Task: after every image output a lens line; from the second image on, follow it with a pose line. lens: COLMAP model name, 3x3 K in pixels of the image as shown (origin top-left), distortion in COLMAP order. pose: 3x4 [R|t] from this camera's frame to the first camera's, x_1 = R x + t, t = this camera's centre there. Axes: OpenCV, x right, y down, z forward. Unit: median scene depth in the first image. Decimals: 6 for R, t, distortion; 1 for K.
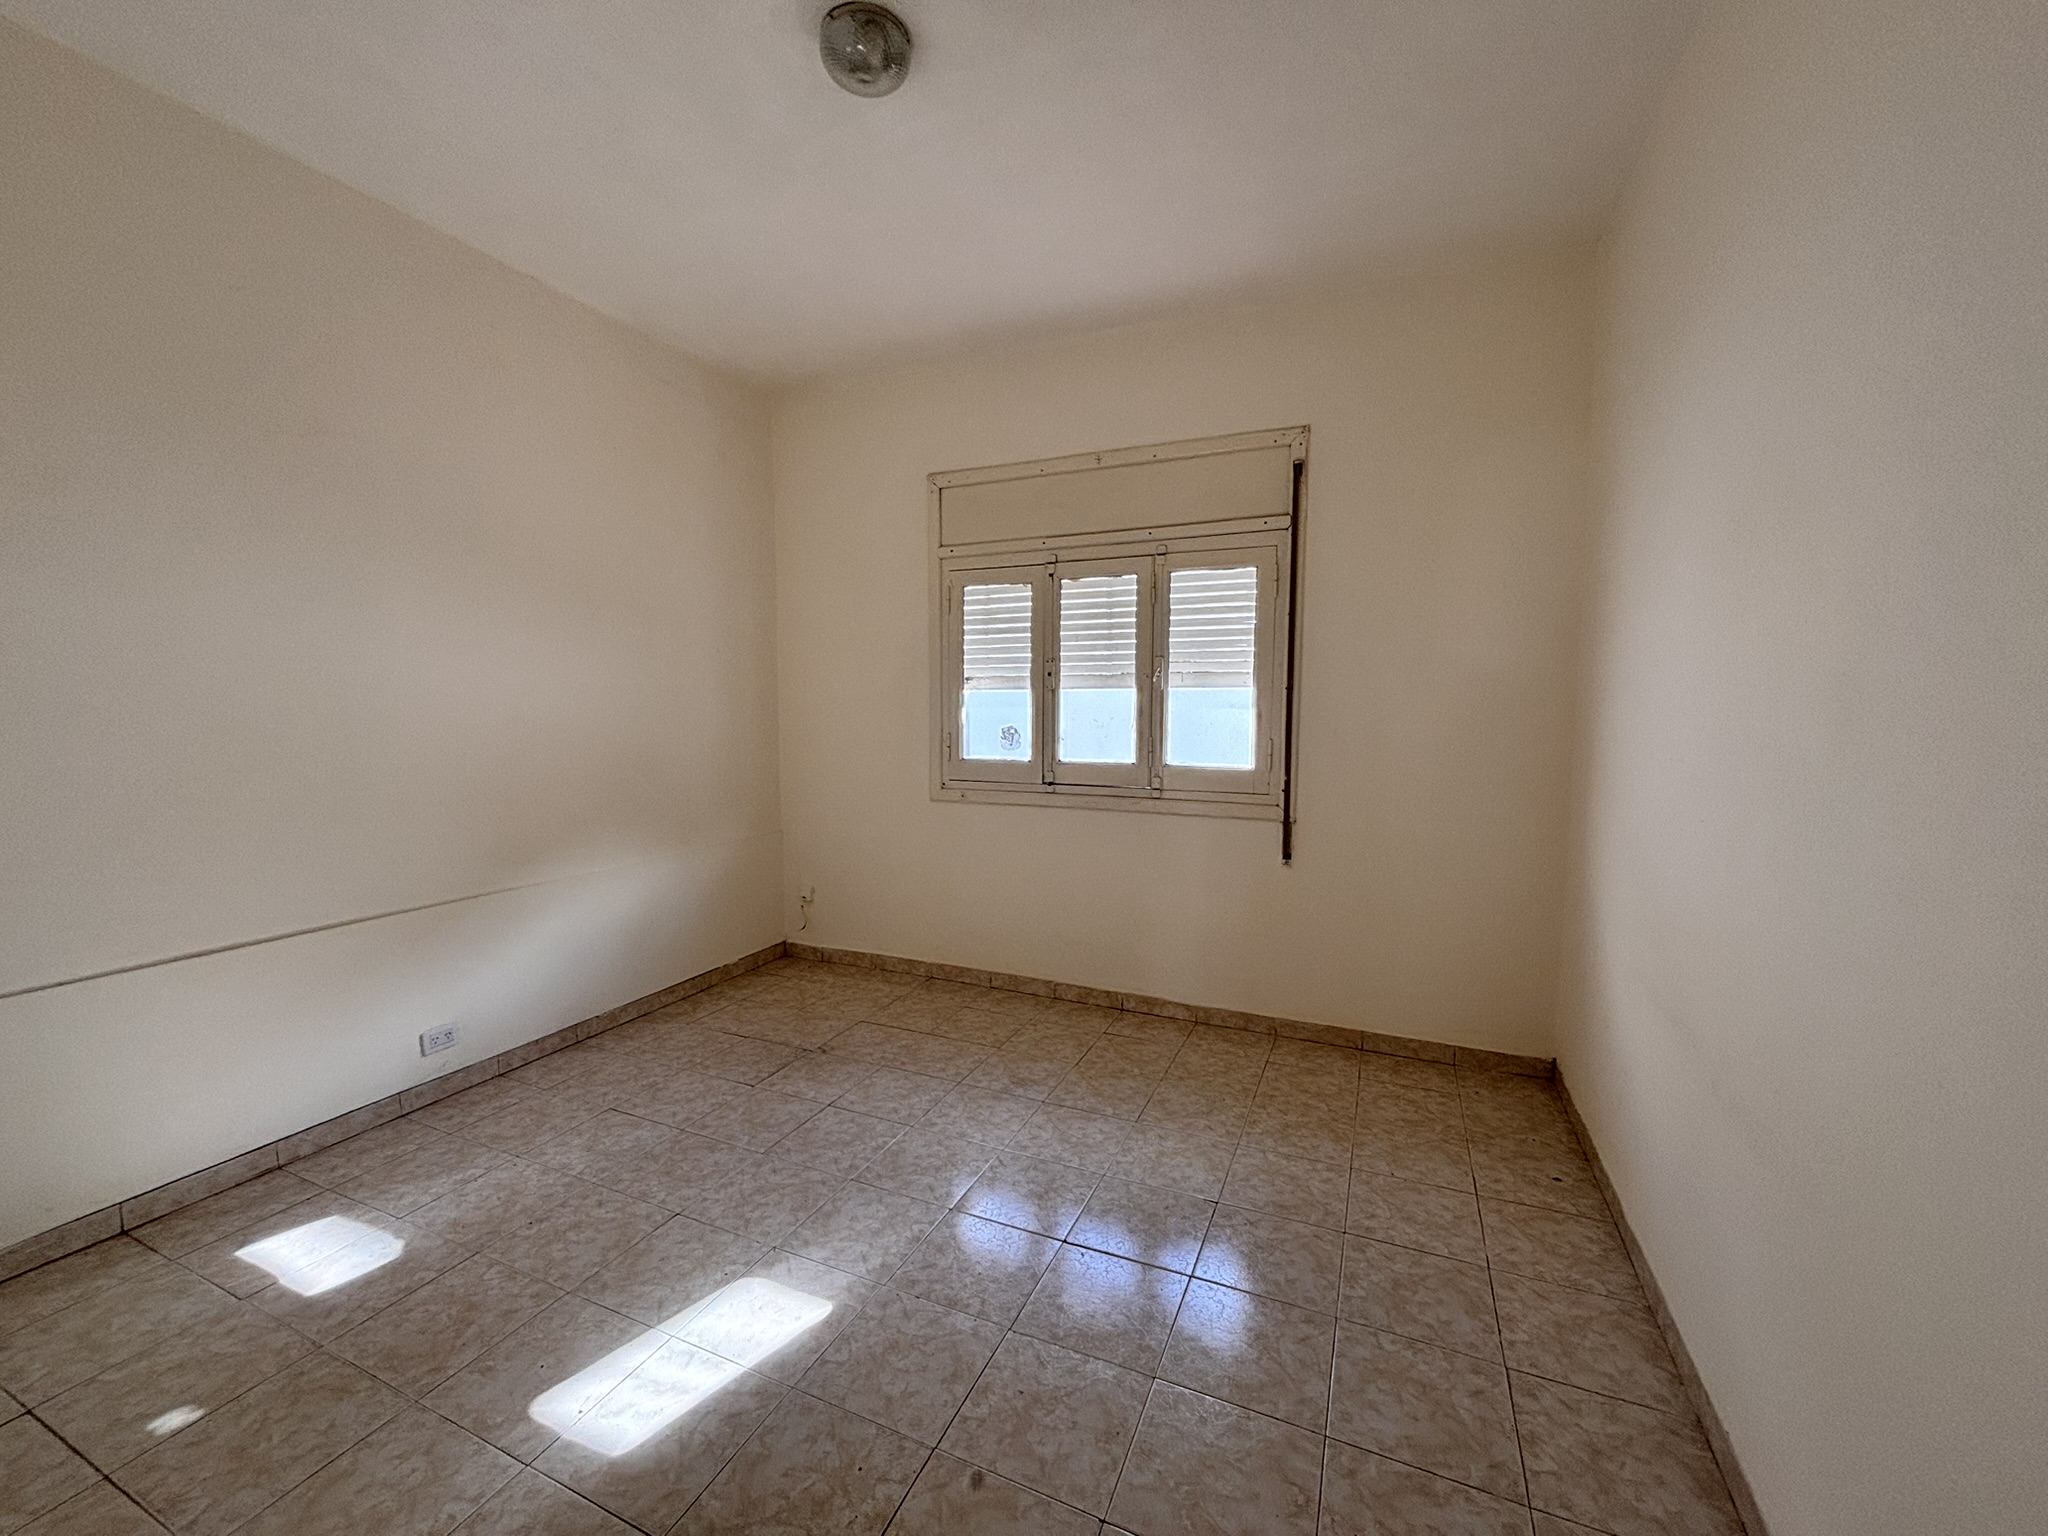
lens RADIAL K [[829.8, 0, 1014.8], [0, 829.8, 769.3], [0, 0, 1]] dist [0.011635, -0.001410]
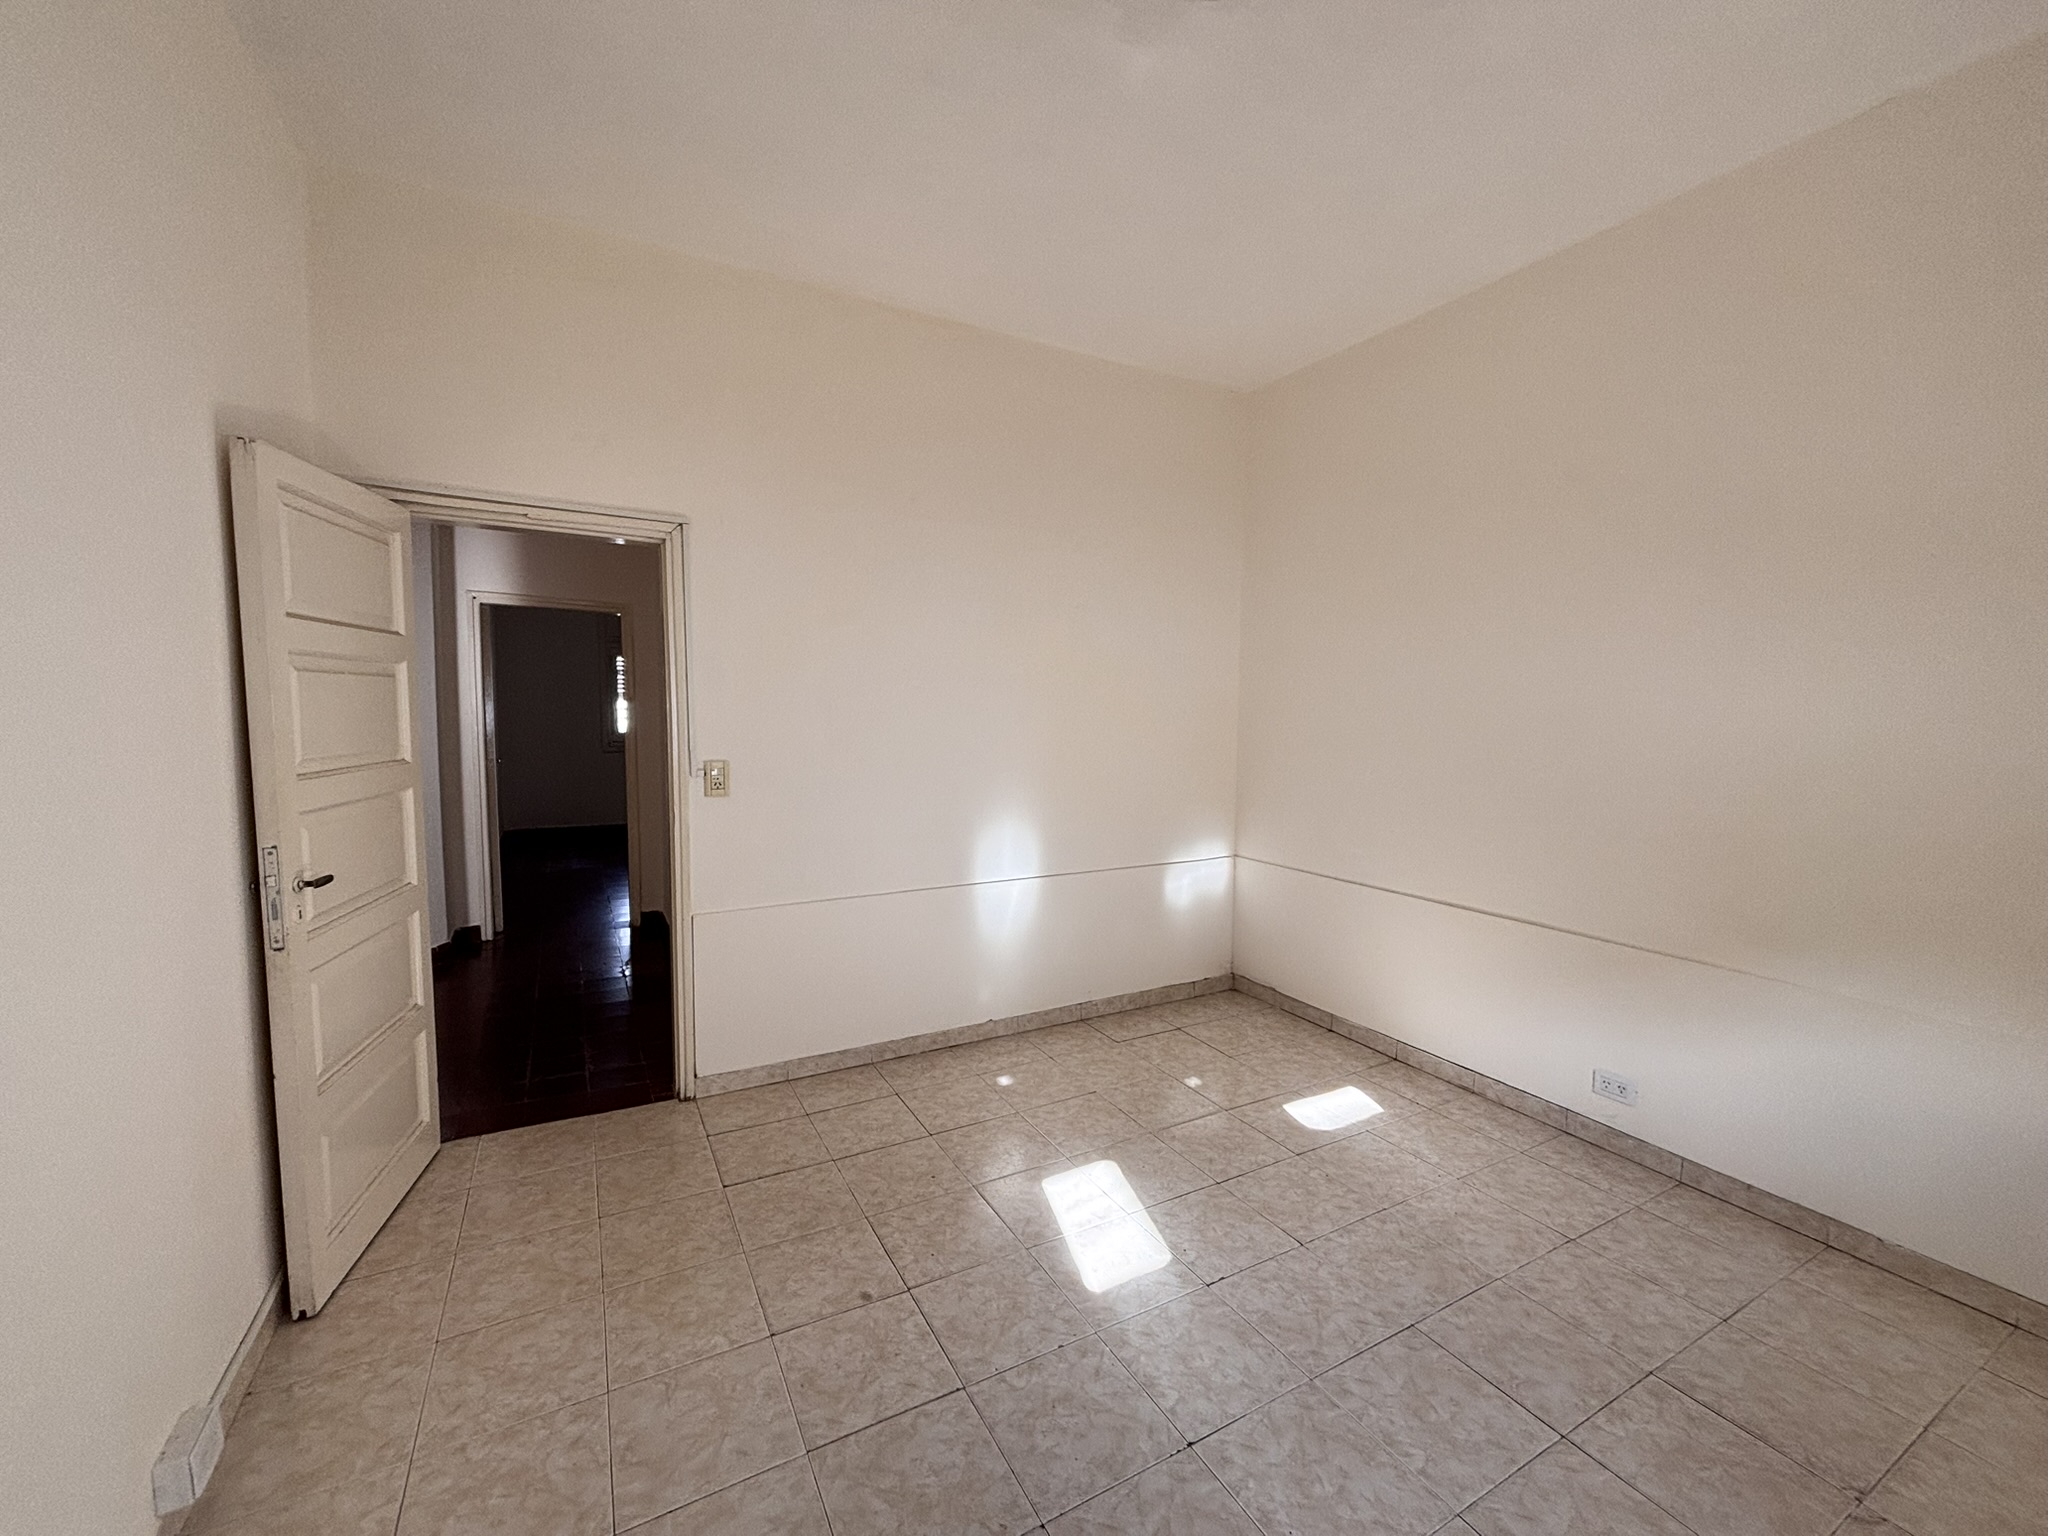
lens RADIAL K [[829.8, 0, 1020.8], [0, 829.8, 772.7], [0, 0, 1]] dist [0.011635, -0.001410]
pose [[-0.597783, 0.057647, -0.799583, 0.503119], [-0.075632, 0.988907, 0.127841, -0.108470], [0.798083, 0.136895, -0.586791, 1.130306]]
